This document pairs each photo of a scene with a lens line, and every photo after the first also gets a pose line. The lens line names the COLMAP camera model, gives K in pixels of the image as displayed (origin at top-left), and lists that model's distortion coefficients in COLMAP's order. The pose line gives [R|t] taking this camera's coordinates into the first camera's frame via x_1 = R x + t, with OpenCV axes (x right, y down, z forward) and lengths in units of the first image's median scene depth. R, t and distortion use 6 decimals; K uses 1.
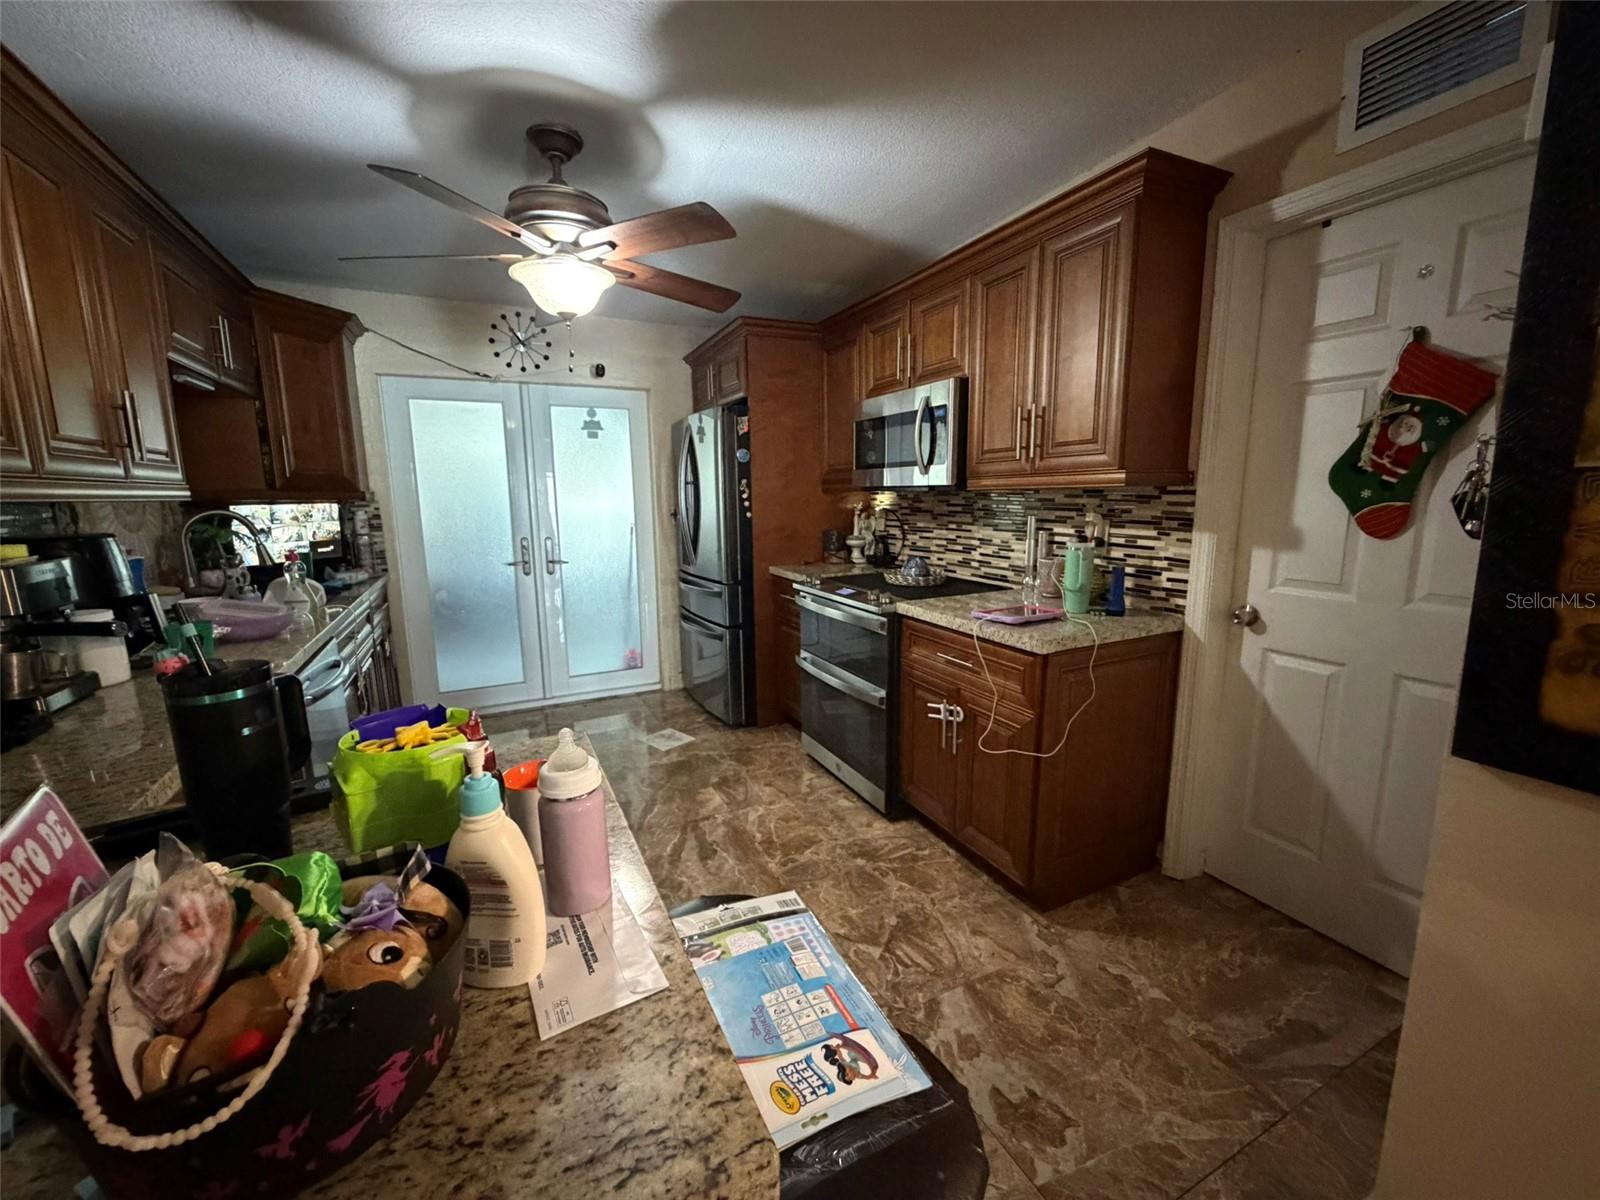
lens RADIAL K [[638.1, 0, 797.6], [0, 638.1, 598.4], [0, 0, 1]] dist [-0.000134, 0.000187]
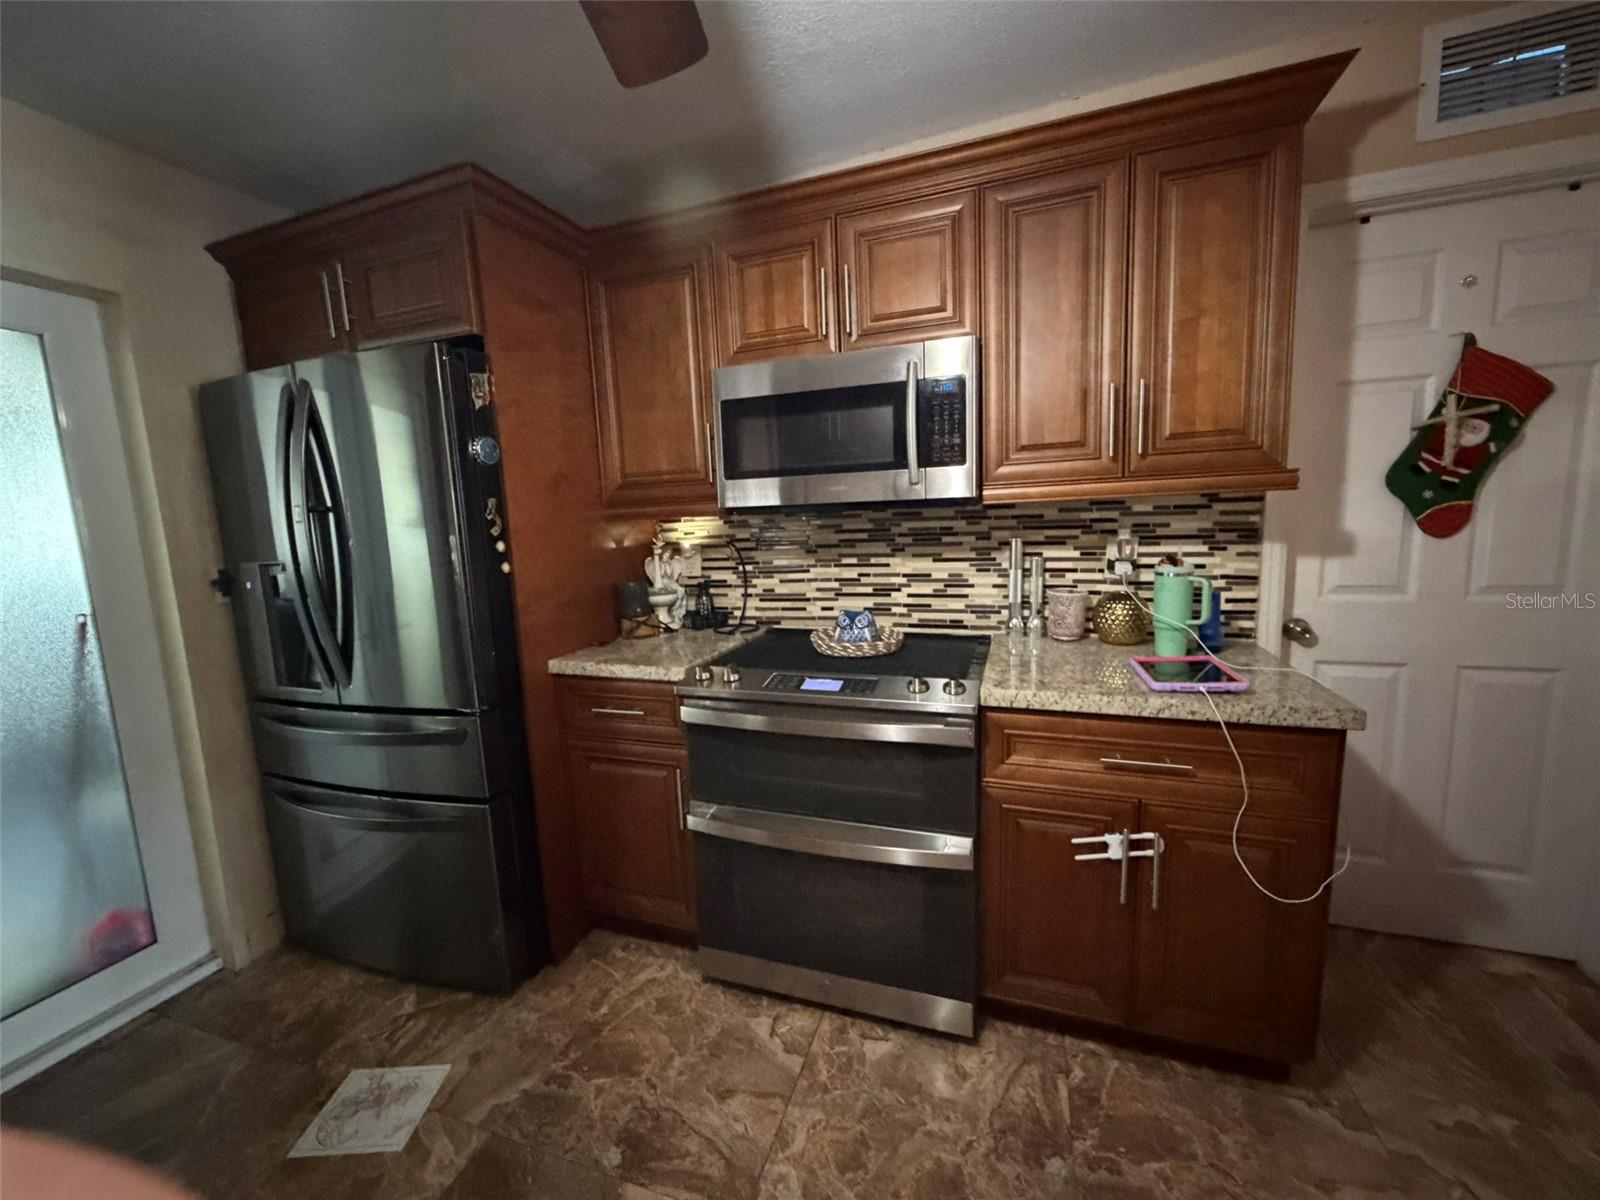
lens RADIAL K [[638.1, 0, 800.9], [0, 638.1, 598.6], [0, 0, 1]] dist [-0.000134, 0.000187]
pose [[0.714480, -0.109302, 0.691065, -0.369964], [0.147094, 0.989113, 0.004364, -0.104788], [-0.684018, 0.098534, 0.722779, 0.669775]]
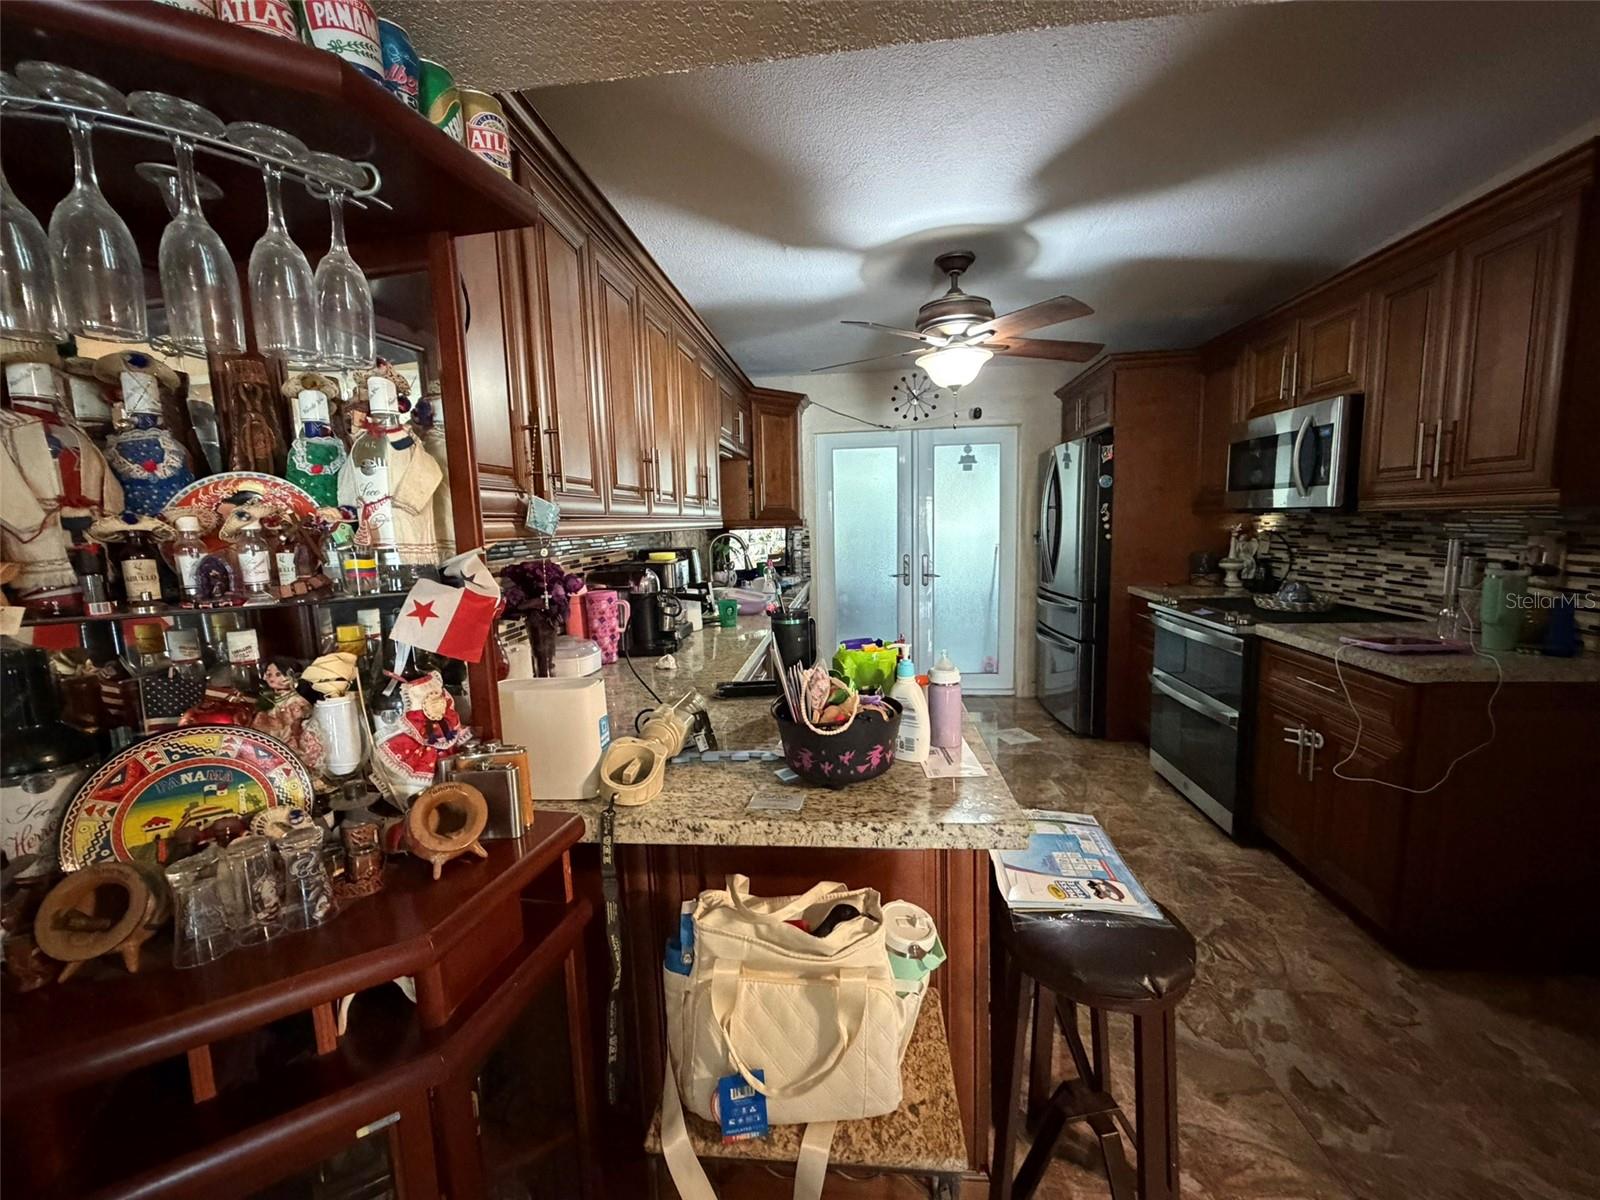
lens RADIAL K [[638.1, 0, 796.3], [0, 638.1, 597.5], [0, 0, 1]] dist [-0.000134, 0.000187]
pose [[0.846589, 0.052832, -0.529618, 0.072316], [-0.069704, 0.997497, -0.011915, 0.026206], [0.527663, 0.047004, 0.848153, -0.234554]]
